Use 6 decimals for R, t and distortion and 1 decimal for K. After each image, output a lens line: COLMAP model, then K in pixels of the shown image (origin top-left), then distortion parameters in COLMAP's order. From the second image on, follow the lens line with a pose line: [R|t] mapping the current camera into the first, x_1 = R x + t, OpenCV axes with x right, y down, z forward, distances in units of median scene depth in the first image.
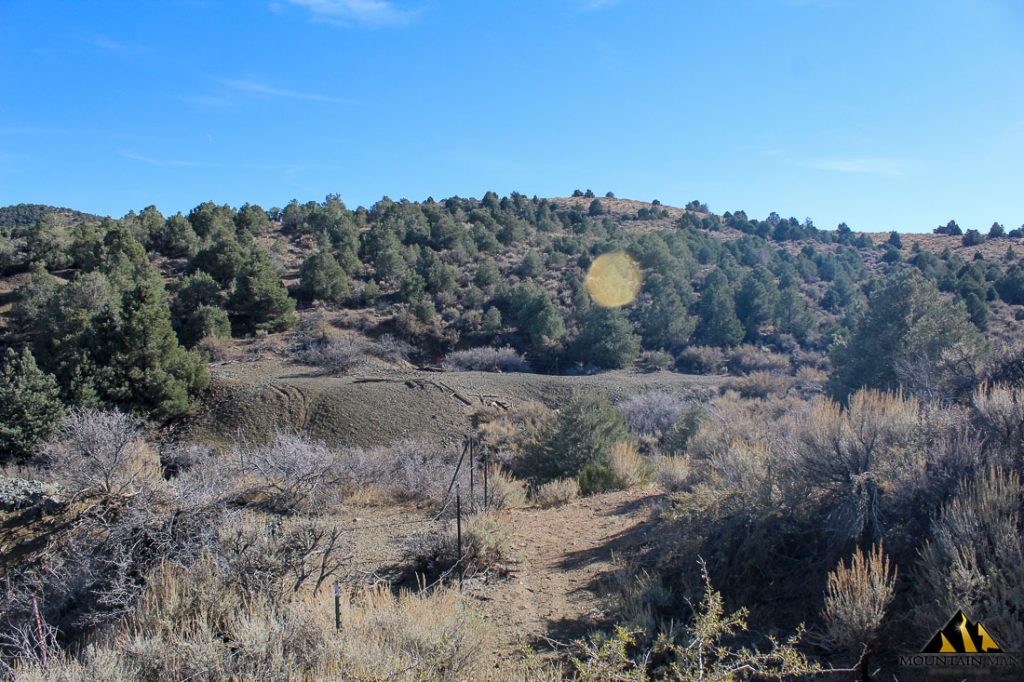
lens RADIAL K [[853.5, 0, 515.3], [0, 853.5, 339.0], [0, 0, 1]] dist [-0.171453, 0.159936]
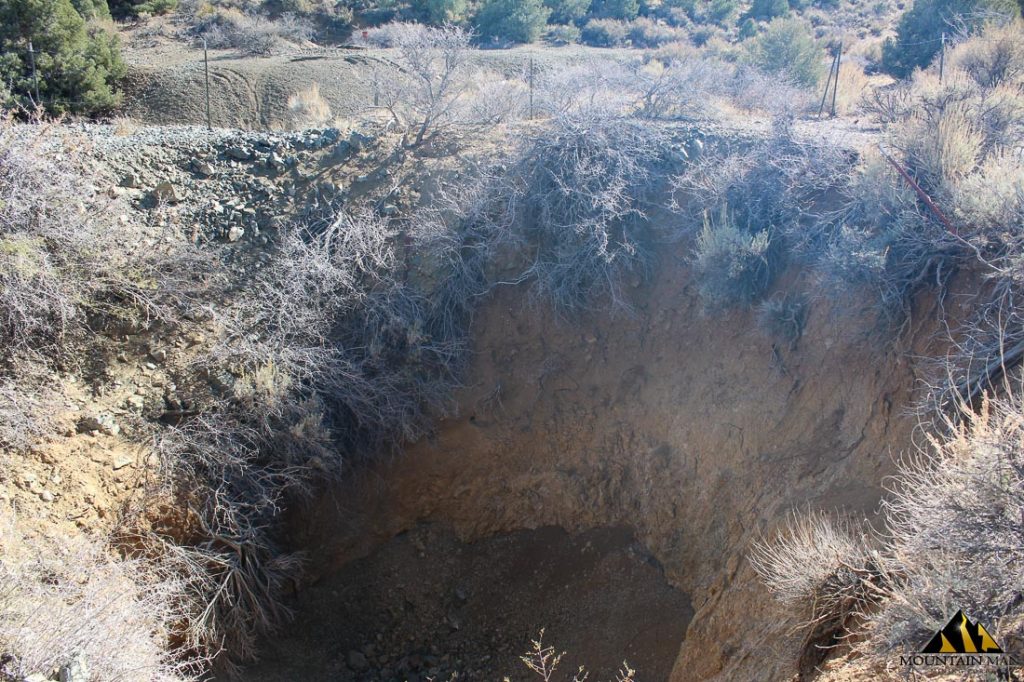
lens RADIAL K [[856.4, 0, 510.0], [0, 856.4, 337.1], [0, 0, 1]] dist [-0.171821, 0.164734]
pose [[0.970859, -0.101573, 0.217063, -0.149298], [0.021699, 0.939276, 0.342476, 0.022086], [-0.238669, -0.327786, 0.914108, 0.012140]]
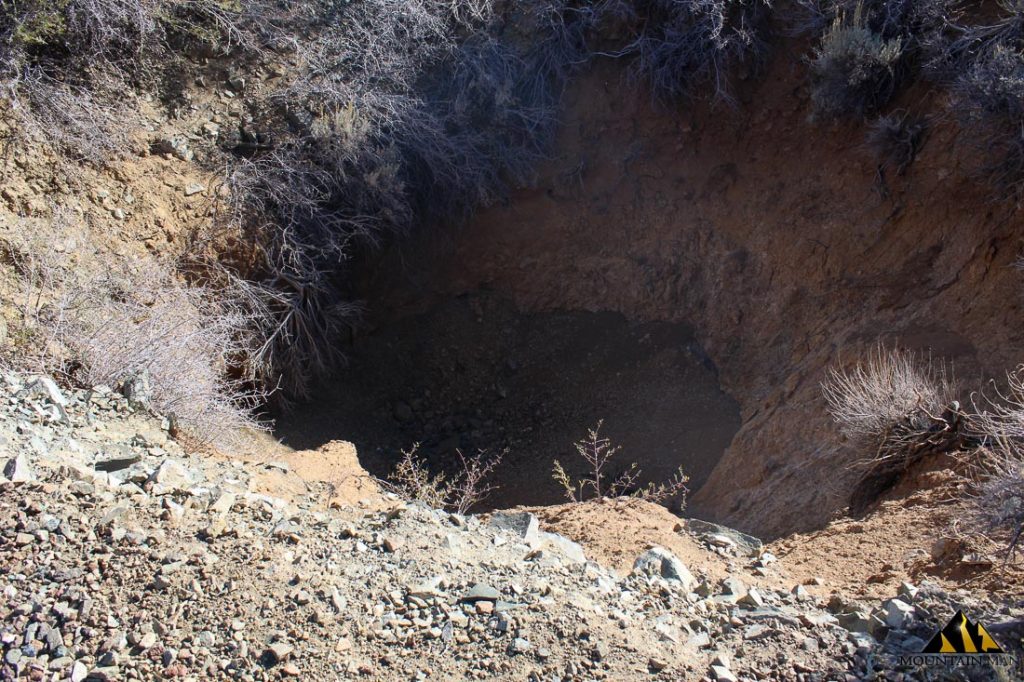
lens RADIAL K [[853.0, 0, 512.0], [0, 853.0, 341.0], [0, 0, 1]] dist [-0.169212, 0.159482]
pose [[0.991185, -0.001618, 0.132472, -0.150367], [-0.076476, 0.809515, 0.582098, 0.024095], [-0.108180, -0.587097, 0.802255, 0.016838]]
